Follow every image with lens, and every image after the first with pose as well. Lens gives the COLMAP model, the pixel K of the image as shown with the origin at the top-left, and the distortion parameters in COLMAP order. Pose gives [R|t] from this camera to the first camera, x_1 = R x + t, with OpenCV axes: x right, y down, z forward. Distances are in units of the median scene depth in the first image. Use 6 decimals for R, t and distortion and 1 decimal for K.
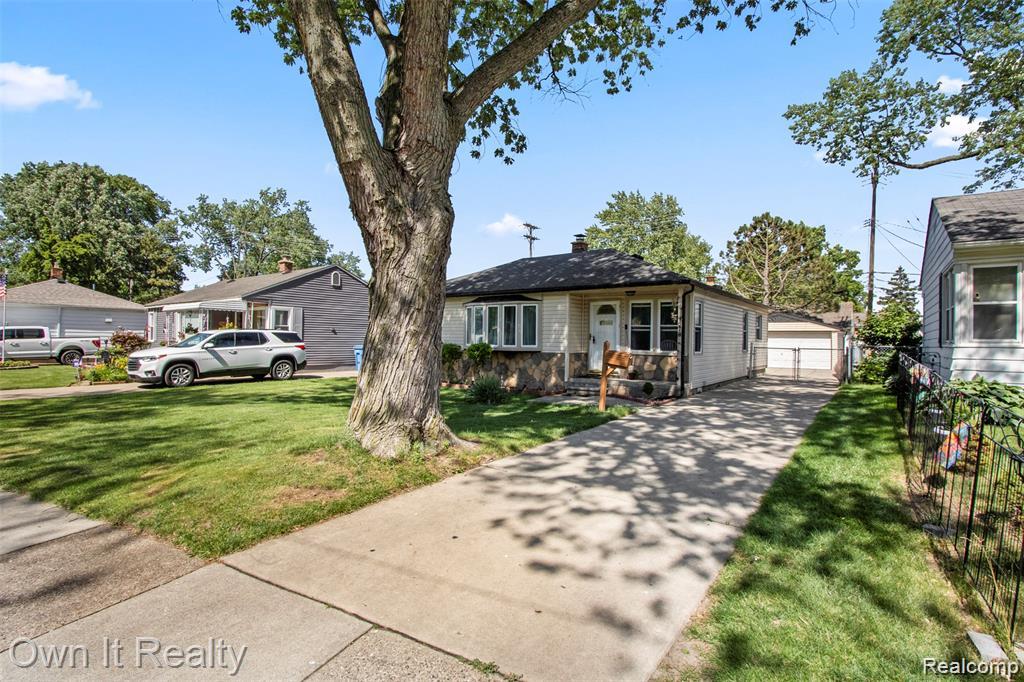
lens RADIAL K [[498.3, 0, 512.0], [0, 498.3, 341.0], [0, 0, 1]] dist [0.001998, 0.000086]
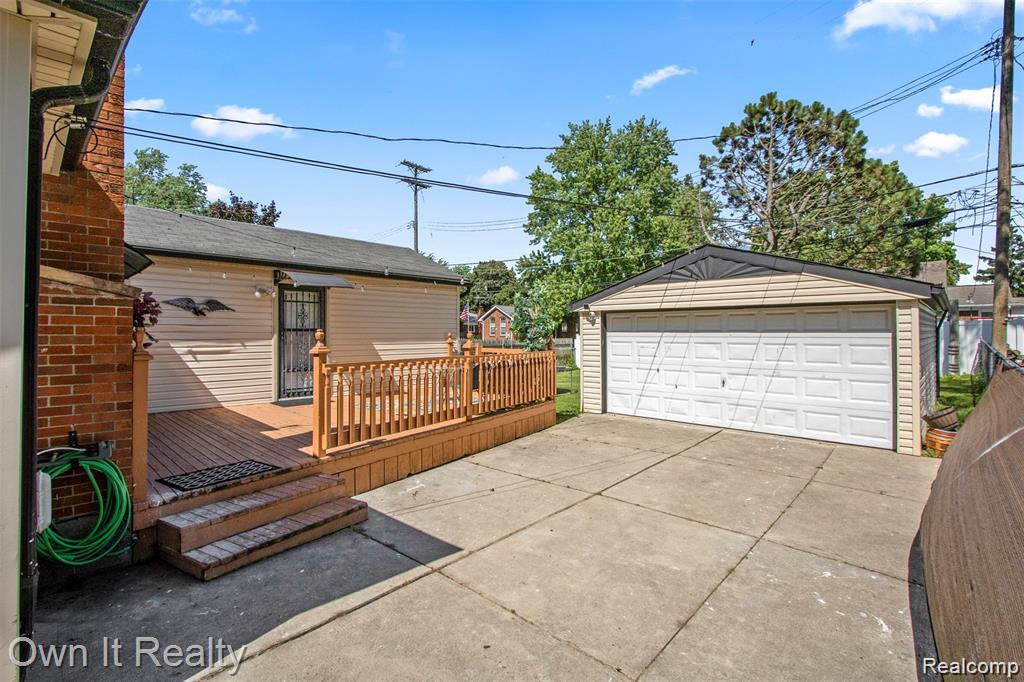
lens RADIAL K [[472.3, 0, 512.0], [0, 472.3, 341.0], [0, 0, 1]] dist [-0.002636, -0.000199]
pose [[0.991847, -0.007388, -0.127222, 0.746226], [0.009296, 0.999853, 0.014412, -0.007975], [0.127097, -0.015477, 0.991770, 1.151841]]
